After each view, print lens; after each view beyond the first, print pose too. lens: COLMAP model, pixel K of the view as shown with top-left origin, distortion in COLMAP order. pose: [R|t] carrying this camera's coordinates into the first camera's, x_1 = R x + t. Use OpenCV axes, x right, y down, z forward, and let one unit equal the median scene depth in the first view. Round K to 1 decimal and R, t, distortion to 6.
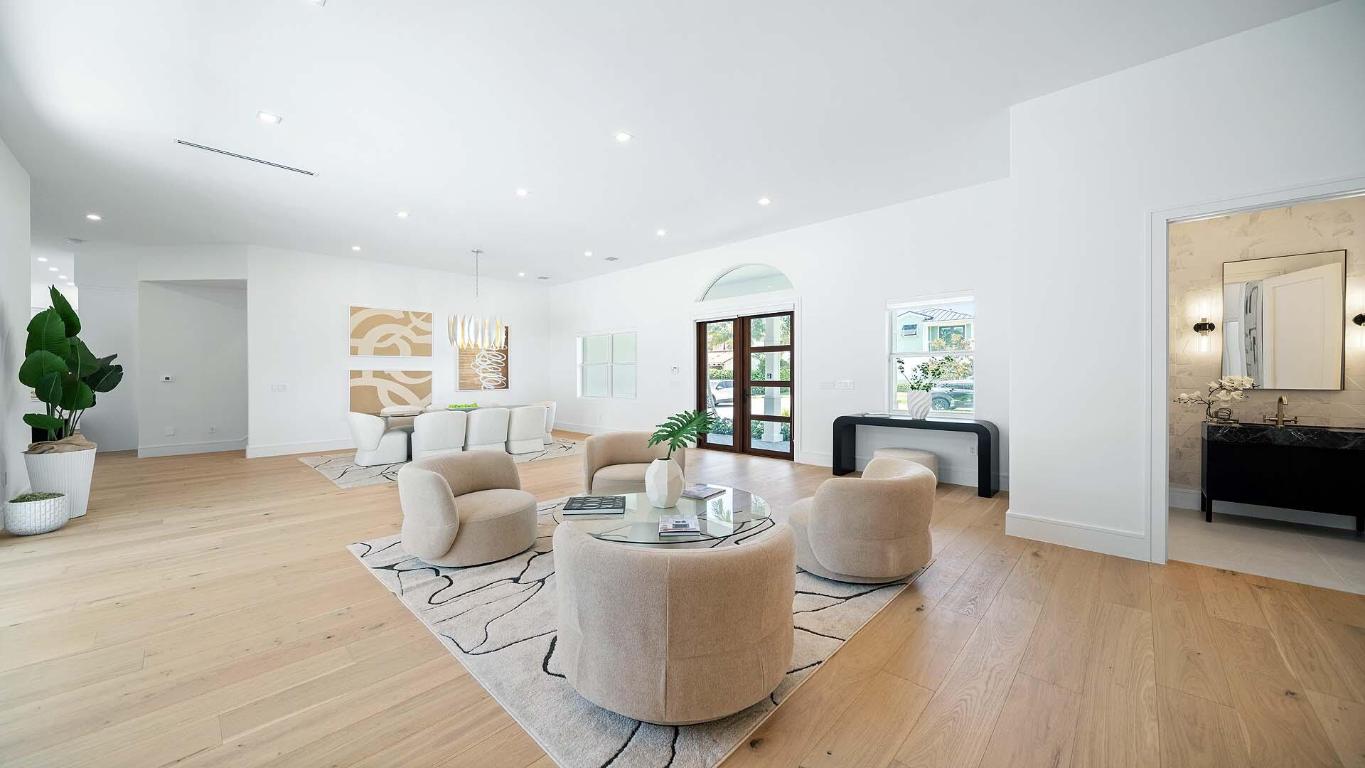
lens RADIAL K [[503.0, 0, 683.7], [0, 503.0, 383.0], [0, 0, 1]] dist [0.000326, 0.000004]
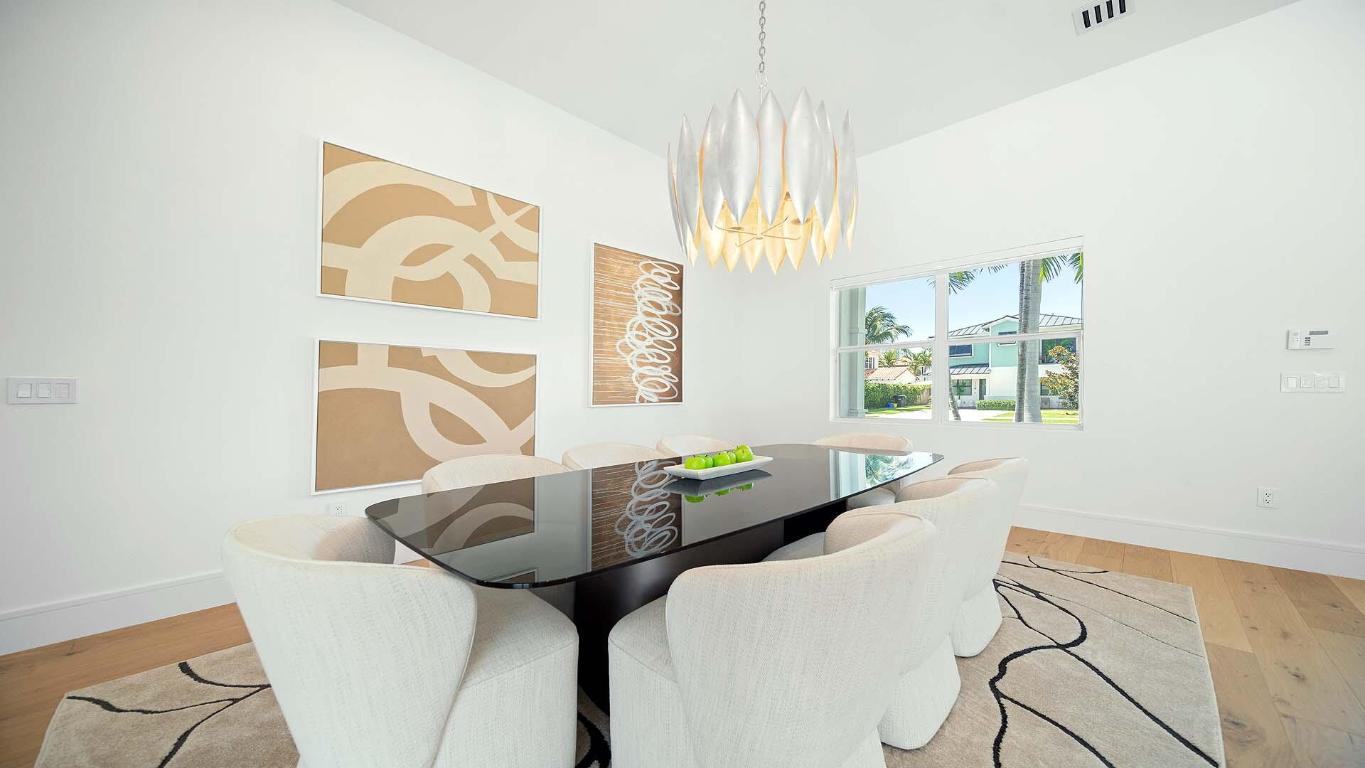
lens RADIAL K [[503.0, 0, 682.4], [0, 503.0, 385.5], [0, 0, 1]] dist [0.000326, 0.000004]
pose [[0.999424, -0.000890, -0.033928, -0.387276], [-0.000113, 0.999563, -0.029571, 0.011863], [0.033940, 0.029558, 0.998987, 0.633885]]
